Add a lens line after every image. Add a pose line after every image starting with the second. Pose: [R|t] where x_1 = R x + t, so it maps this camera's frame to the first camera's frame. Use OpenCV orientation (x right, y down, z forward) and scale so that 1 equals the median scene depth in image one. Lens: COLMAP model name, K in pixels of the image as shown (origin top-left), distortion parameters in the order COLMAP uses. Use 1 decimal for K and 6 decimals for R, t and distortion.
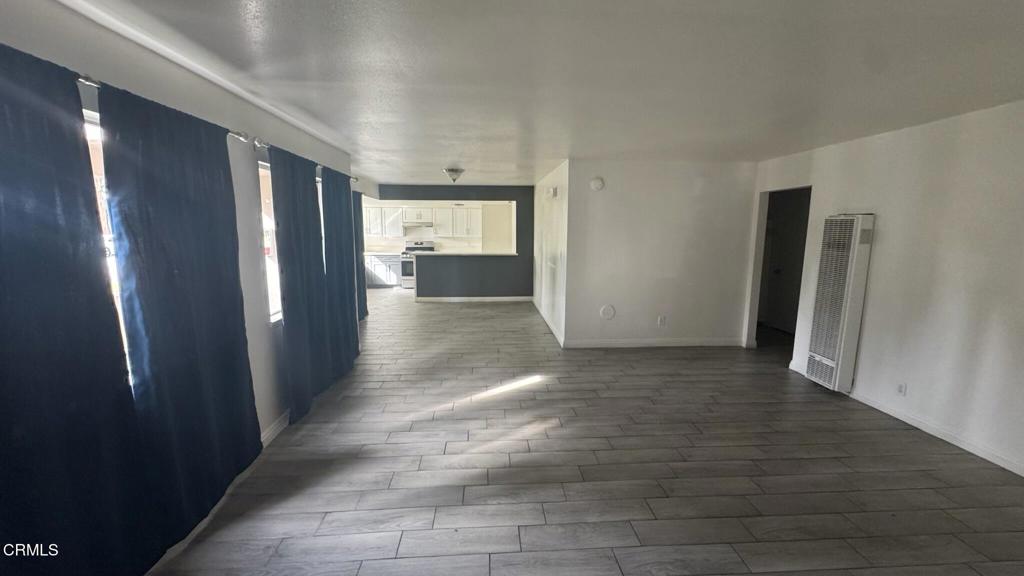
lens RADIAL K [[408.6, 0, 512.0], [0, 408.6, 288.0], [0, 0, 1]] dist [-0.002050, -0.000207]
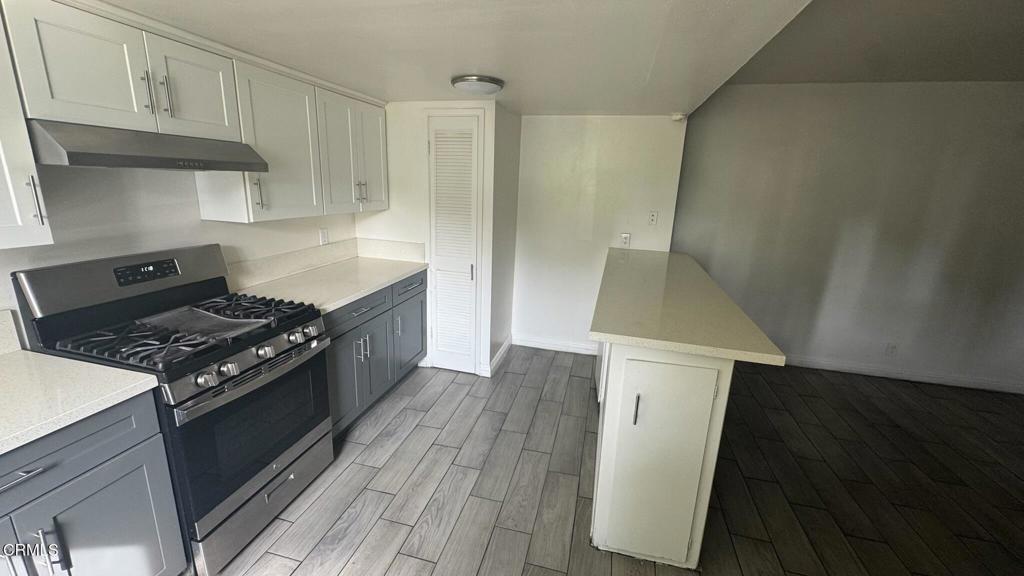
lens RADIAL K [[408.6, 0, 512.0], [0, 408.6, 288.0], [0, 0, 1]] dist [-0.002050, -0.000207]
pose [[0.309777, -0.233645, 0.921655, -0.418787], [0.104581, 0.971829, 0.211214, -0.152163], [-0.945040, 0.030959, 0.325486, 1.016986]]
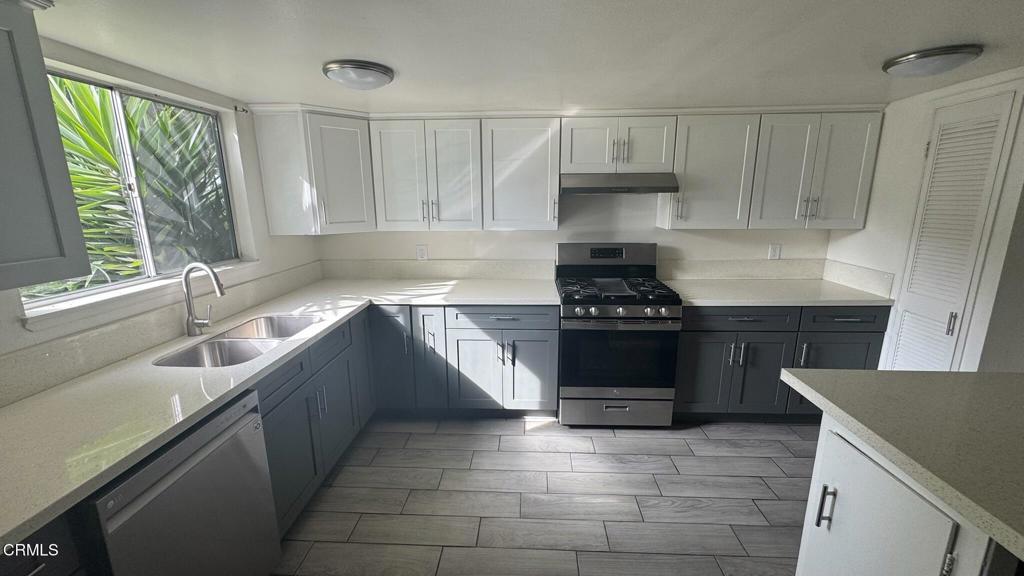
lens RADIAL K [[408.6, 0, 512.0], [0, 408.6, 288.0], [0, 0, 1]] dist [-0.002050, -0.000207]
pose [[0.993560, 0.011102, -0.112763, -0.326908], [-0.003268, 0.997582, 0.069422, -0.130209], [0.113261, -0.068606, 0.991194, 0.893201]]
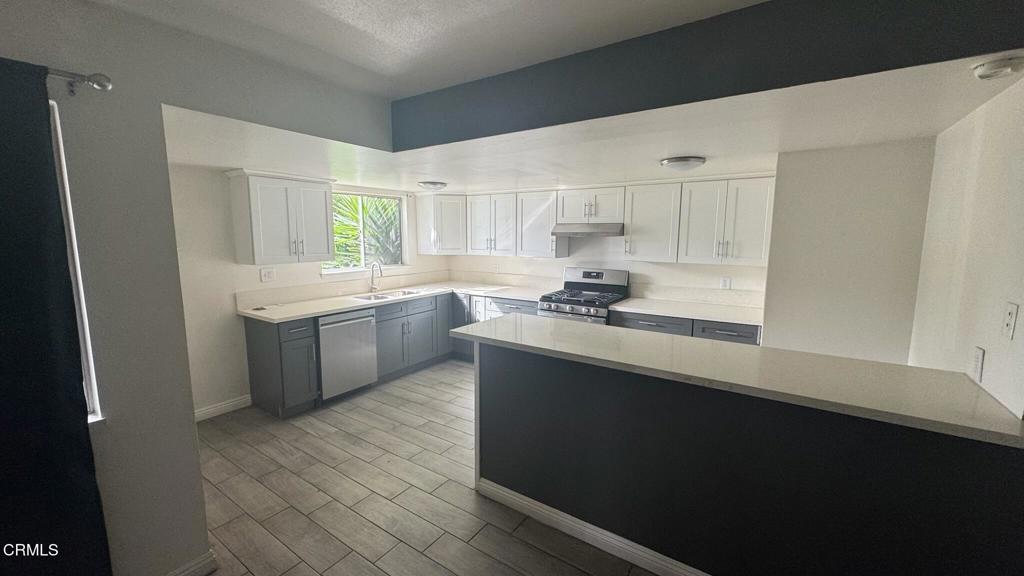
lens RADIAL K [[408.6, 0, 512.0], [0, 408.6, 288.0], [0, 0, 1]] dist [-0.002050, -0.000207]
pose [[0.792474, 0.078223, -0.604868, -0.048909], [-0.090083, 0.995876, 0.010767, -0.115964], [0.603216, 0.045956, 0.796253, 0.773931]]
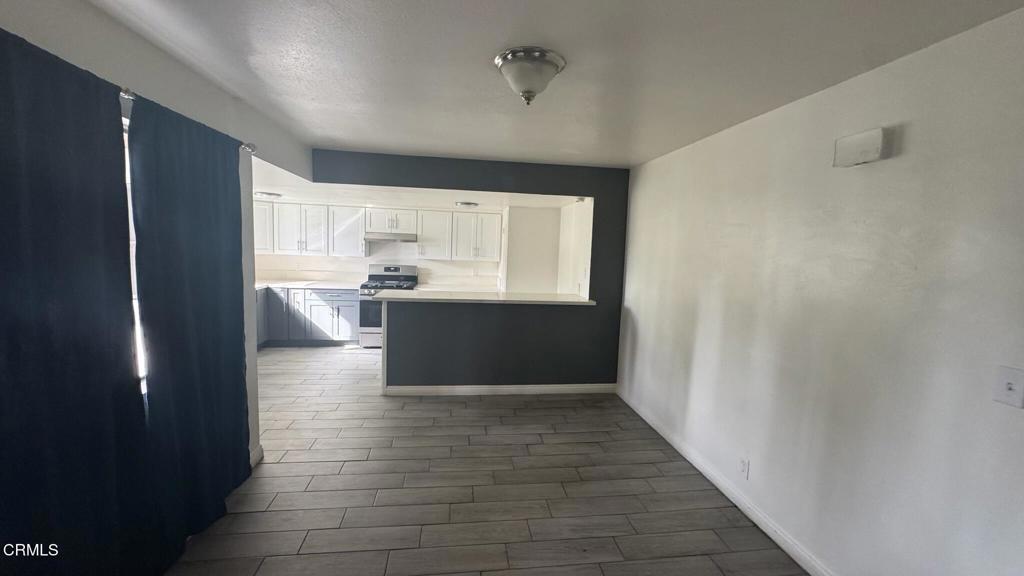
lens RADIAL K [[408.6, 0, 512.0], [0, 408.6, 288.0], [0, 0, 1]] dist [-0.002050, -0.000207]
pose [[0.996865, 0.026379, 0.074589, -0.122808], [-0.023320, 0.998862, -0.041598, -0.076567], [-0.075601, 0.039728, 0.996346, 0.499067]]
